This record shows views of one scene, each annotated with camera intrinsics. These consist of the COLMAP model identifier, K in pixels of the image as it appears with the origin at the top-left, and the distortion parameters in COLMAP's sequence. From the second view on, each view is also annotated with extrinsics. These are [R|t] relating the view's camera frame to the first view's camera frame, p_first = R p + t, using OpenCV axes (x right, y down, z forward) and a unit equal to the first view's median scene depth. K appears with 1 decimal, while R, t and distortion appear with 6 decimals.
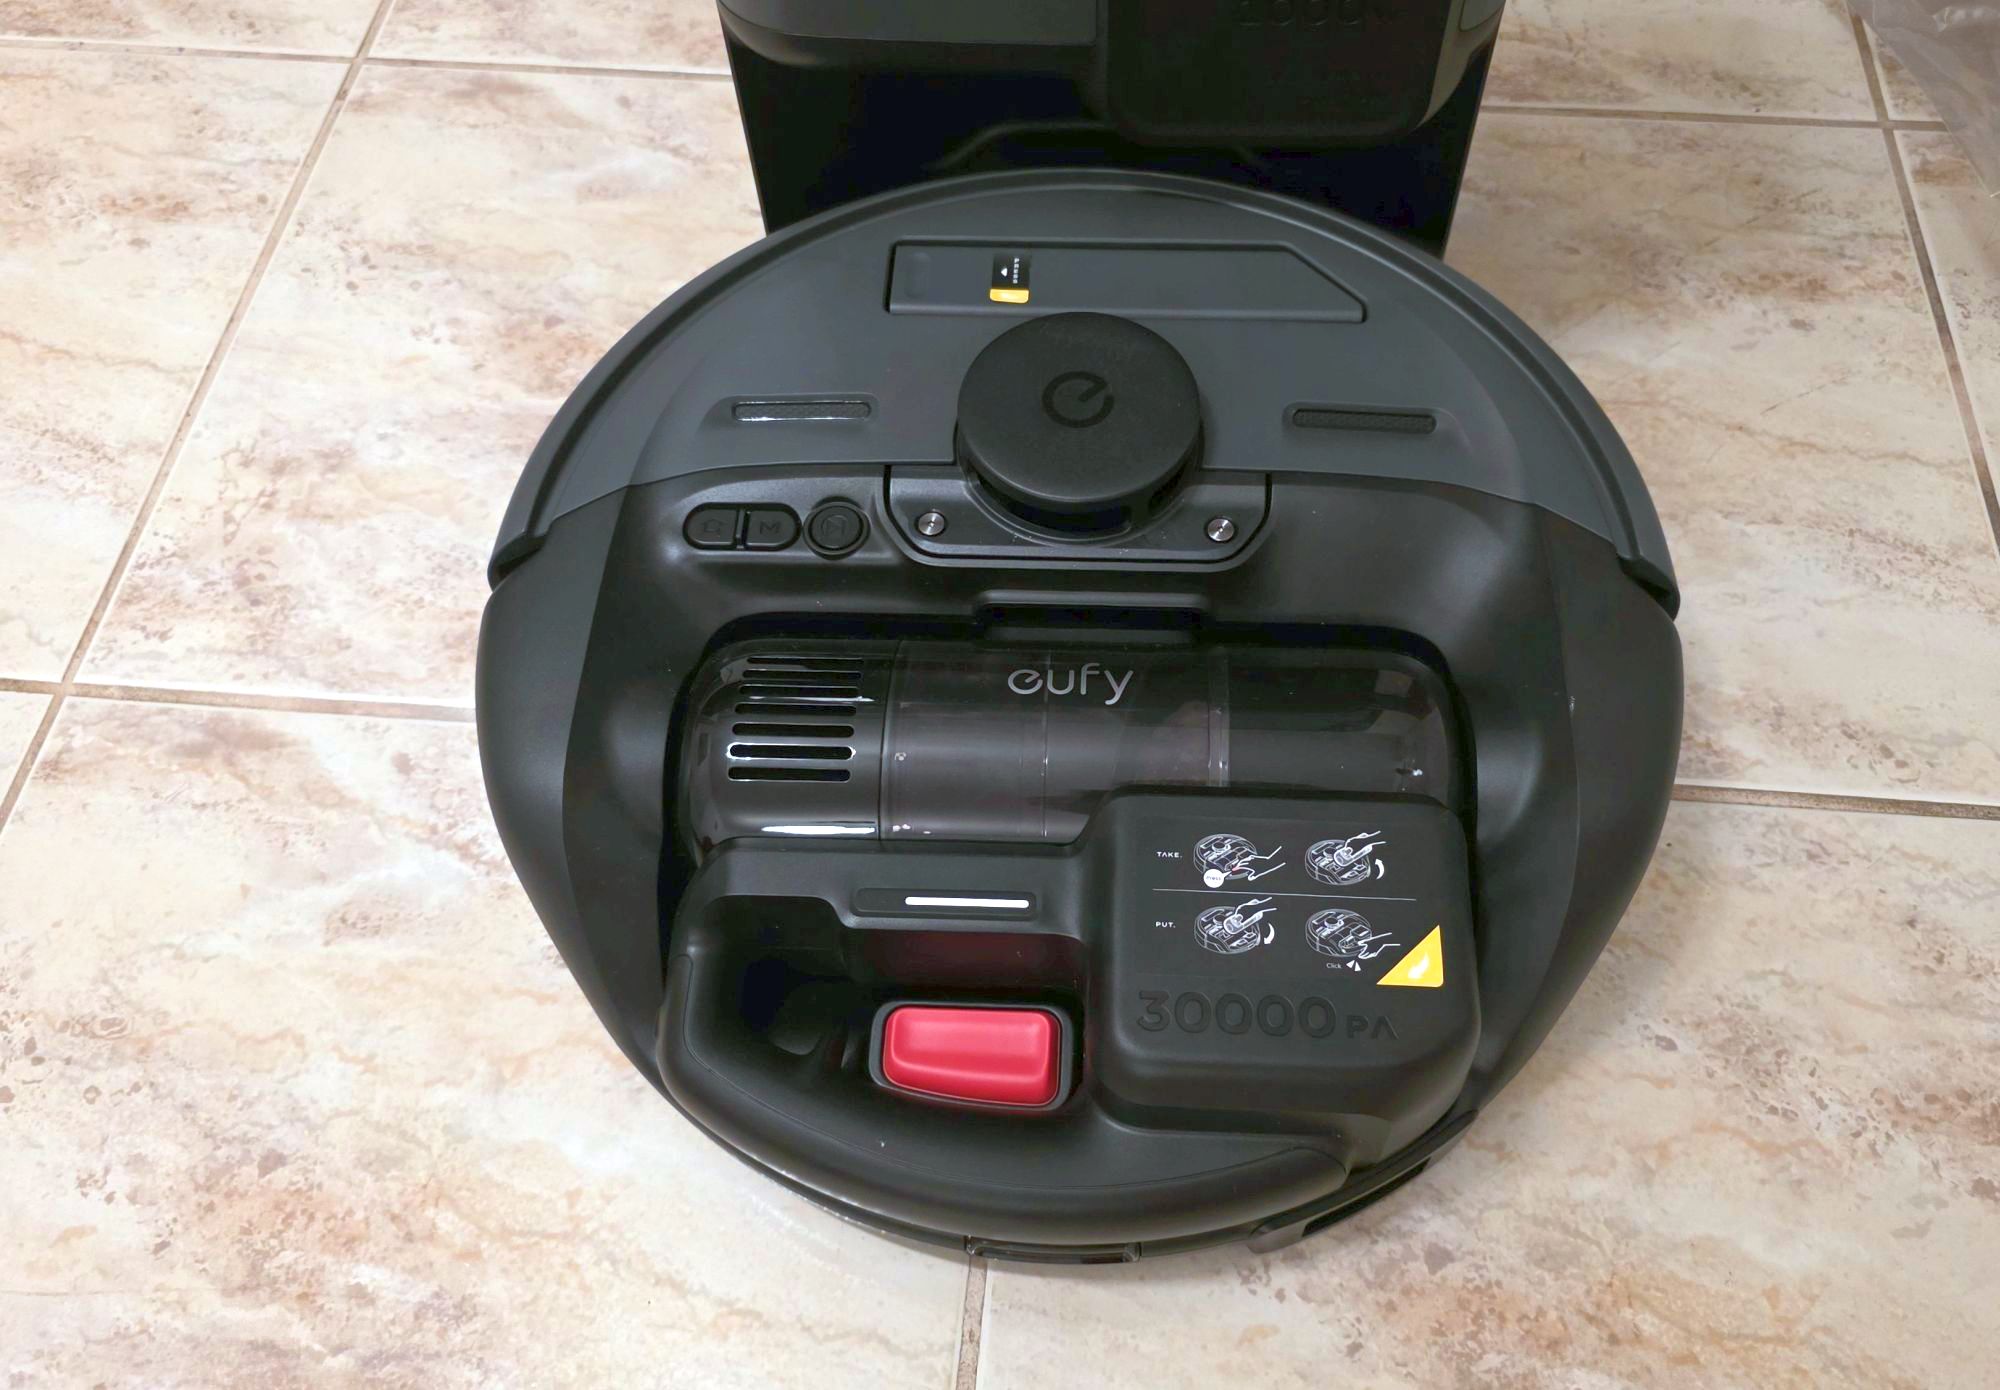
lens RADIAL K [[1708.7, 0, 1006.6], [0, 1708.7, 666.1], [0, 0, 1]] dist [0.067896, -0.059345]
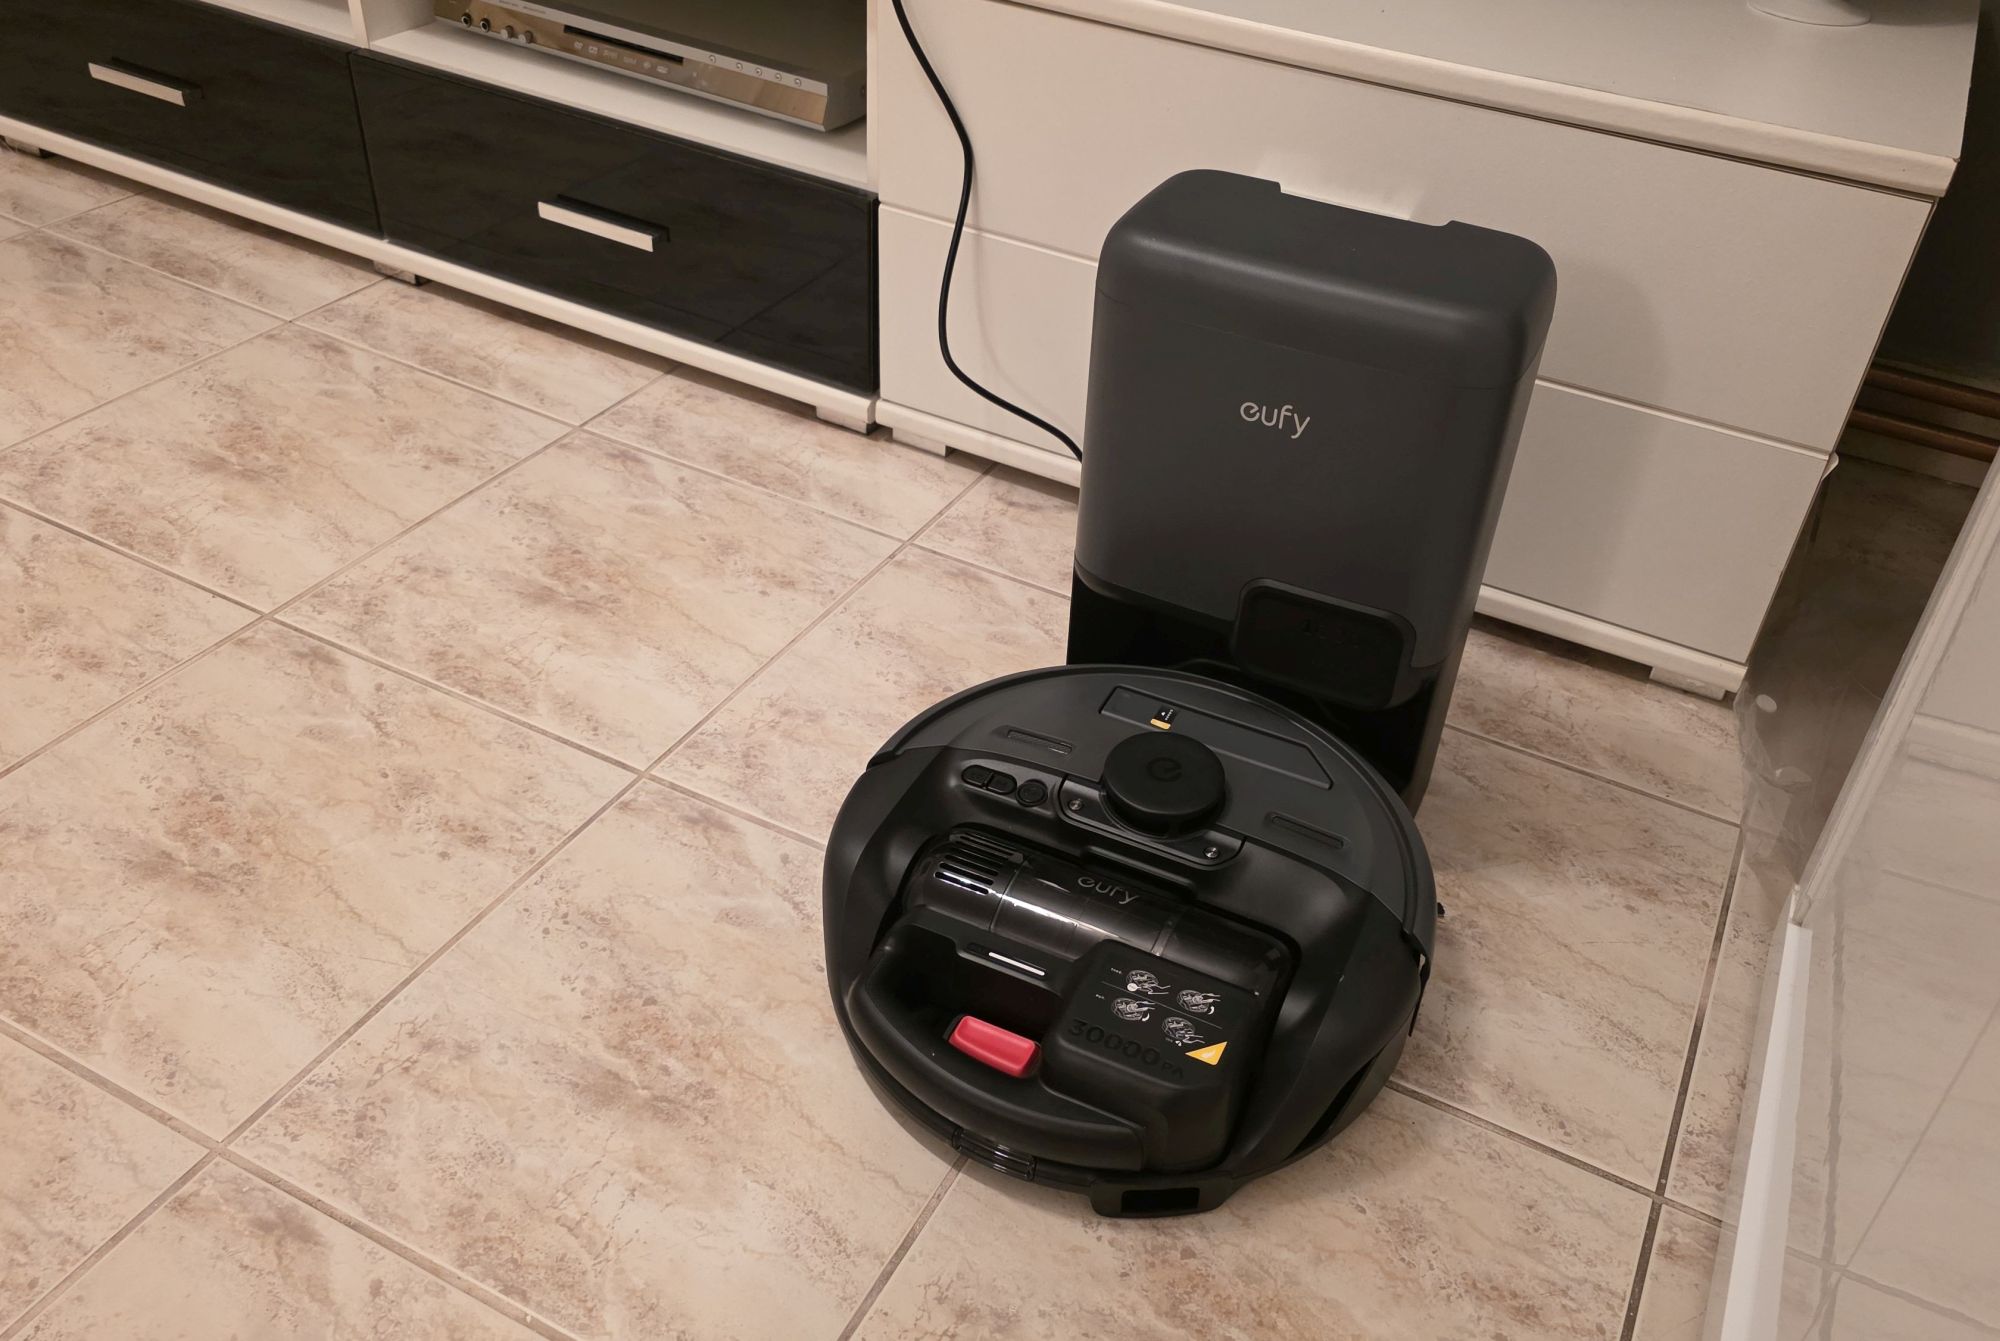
lens RADIAL K [[1624.9, 0, 1000.0], [0, 1624.9, 670.5], [0, 0, 1]] dist [0.245921, -0.003903]
pose [[0.917729, 0.295256, -0.265700, 0.324920], [-0.367157, 0.885797, -0.283830, 0.340259], [0.151553, 0.358032, 0.921328, -0.798315]]
